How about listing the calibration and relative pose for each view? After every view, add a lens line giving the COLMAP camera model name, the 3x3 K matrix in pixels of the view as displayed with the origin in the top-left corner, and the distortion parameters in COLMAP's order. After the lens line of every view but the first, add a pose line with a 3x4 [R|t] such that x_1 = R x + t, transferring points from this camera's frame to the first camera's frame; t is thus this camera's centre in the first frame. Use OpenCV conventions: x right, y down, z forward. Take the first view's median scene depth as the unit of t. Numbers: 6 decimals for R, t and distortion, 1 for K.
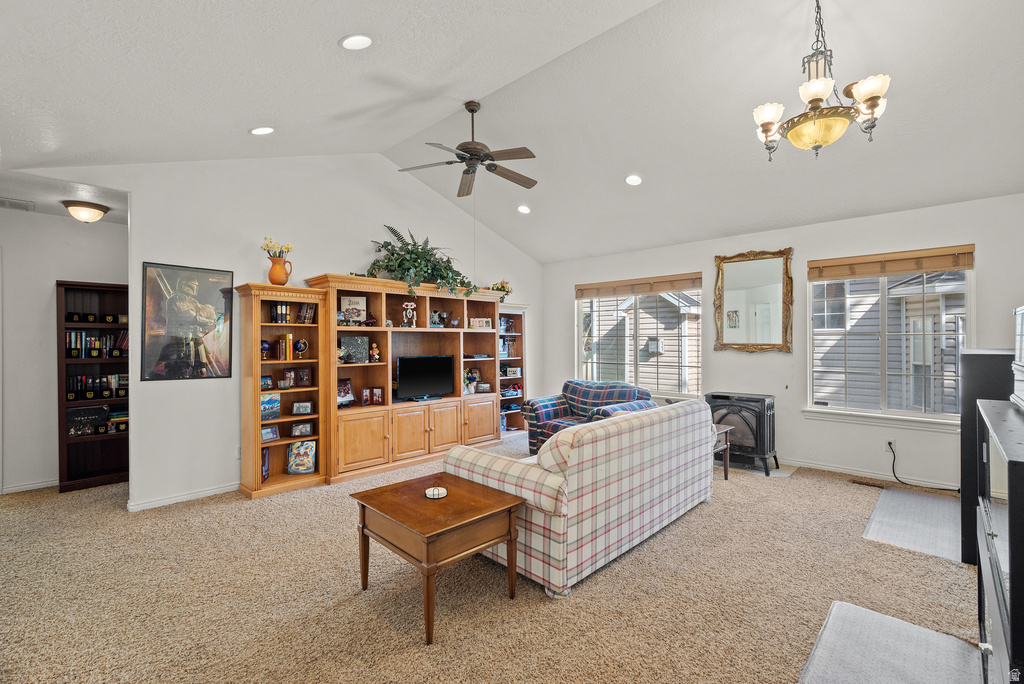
lens RADIAL K [[458.0, 0, 505.2], [0, 458.0, 341.2], [0, 0, 1]] dist [-0.000044, -0.000319]
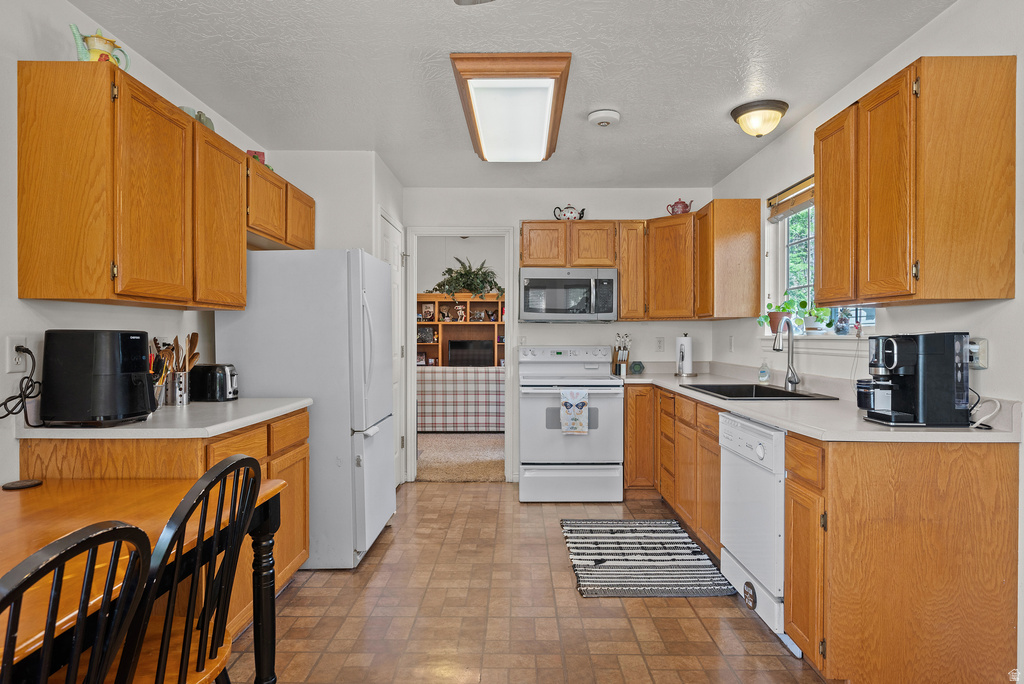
lens RADIAL K [[589.7, 0, 516.6], [0, 589.7, 341.3], [0, 0, 1]] dist [-0.001939, -0.000182]
pose [[0.710449, 0.010788, -0.703666, 1.441593], [-0.003572, 0.999925, 0.011723, 0.013950], [0.703740, -0.005815, 0.710434, -0.323909]]
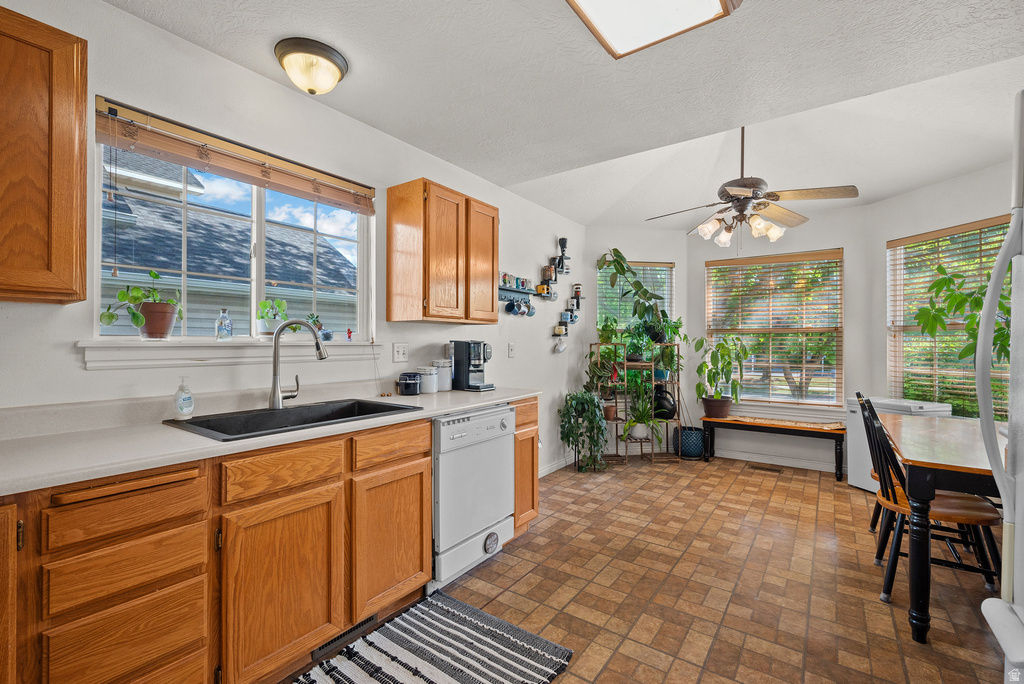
lens RADIAL K [[437.1, 0, 518.6], [0, 437.1, 341.1], [0, 0, 1]] dist [-0.002177, 0.000675]
pose [[-0.168928, 0.007183, 0.985602, 0.746636], [0.001533, 0.999974, -0.007025, 0.016917], [-0.985627, 0.000324, -0.168934, 0.226265]]
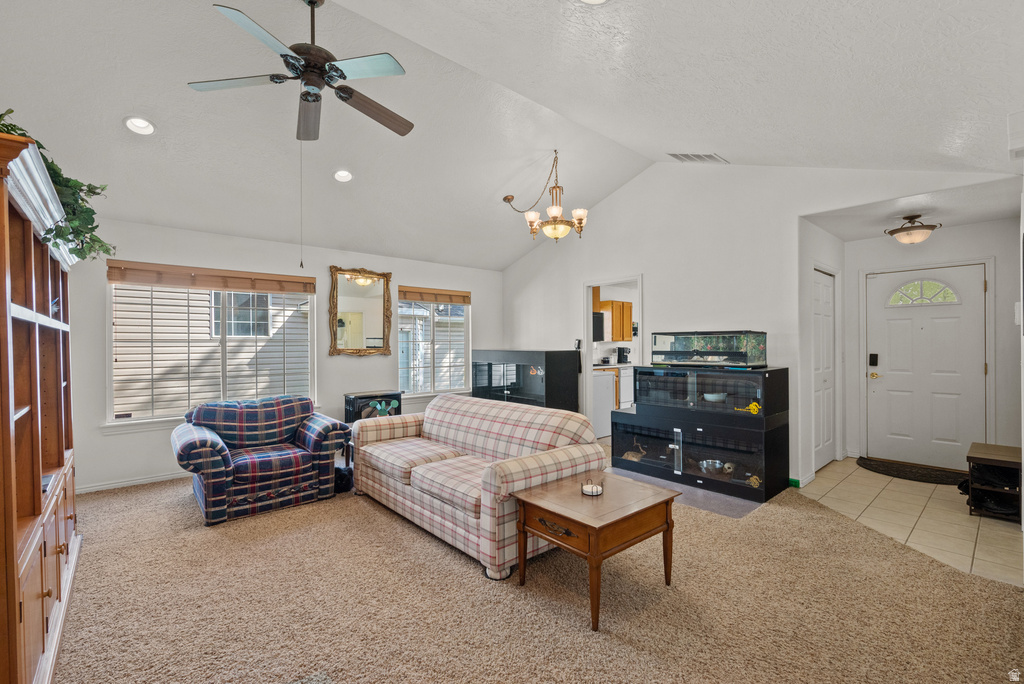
lens RADIAL K [[458.0, 0, 508.0], [0, 458.0, 344.0], [0, 0, 1]] dist [-0.000044, -0.000319]
pose [[0.079289, 0.000653, 0.996851, -0.546774], [0.008810, 0.999960, -0.001355, -0.001555], [-0.996813, 0.008889, 0.079280, 0.509530]]
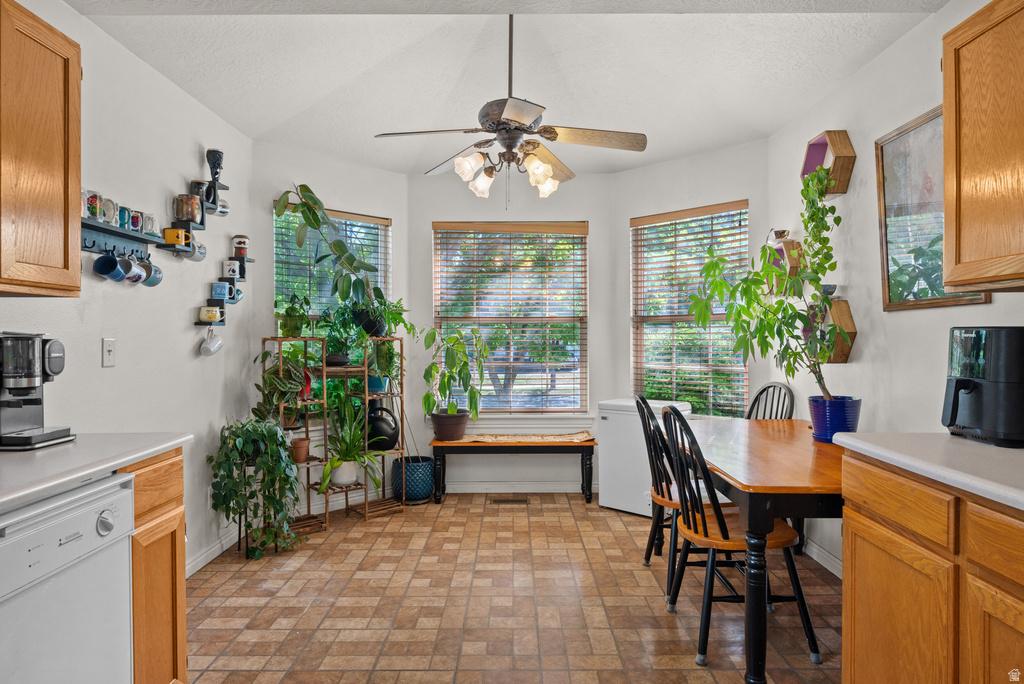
lens RADIAL K [[589.7, 0, 510.4], [0, 589.7, 339.7], [0, 0, 1]] dist [-0.001939, -0.000182]
pose [[-0.702274, 0.001097, 0.711906, 0.889316], [0.006820, 0.999963, 0.005187, 0.016240], [-0.711874, 0.008498, -0.702256, 0.220947]]
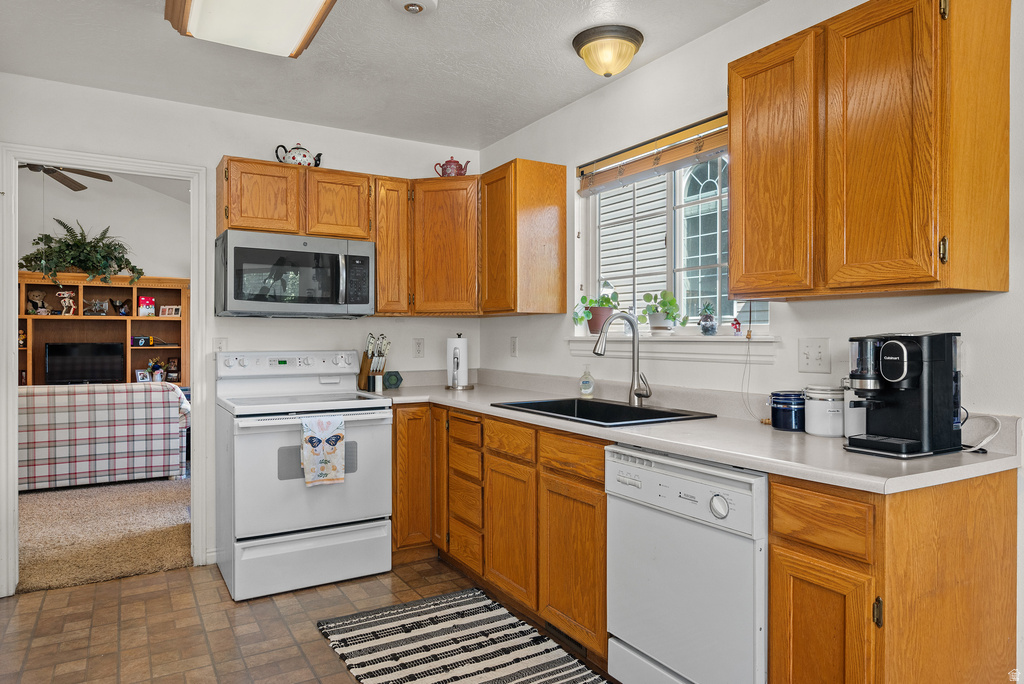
lens RADIAL K [[651.2, 0, 512.0], [0, 651.2, 340.6], [0, 0, 1]] dist [-0.005232, 0.003009]
pose [[0.970881, 0.006158, -0.239482, 1.220141], [-0.004677, 0.999966, 0.006752, 0.014413], [0.239515, -0.005435, 0.970877, -0.222315]]
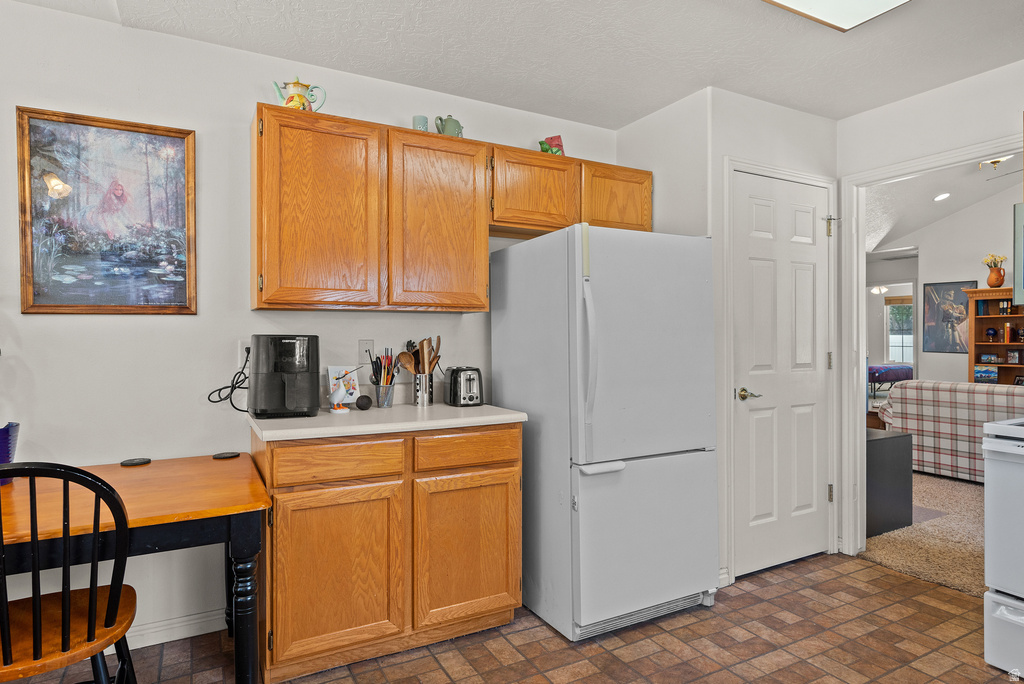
lens RADIAL K [[589.7, 0, 522.2], [0, 589.7, 336.9], [0, 0, 1]] dist [-0.001939, -0.000182]
pose [[-0.263522, 0.004602, -0.964642, 1.353283], [0.002734, 0.999988, 0.004024, 0.012319], [0.964650, -0.001577, -0.263531, 0.088946]]
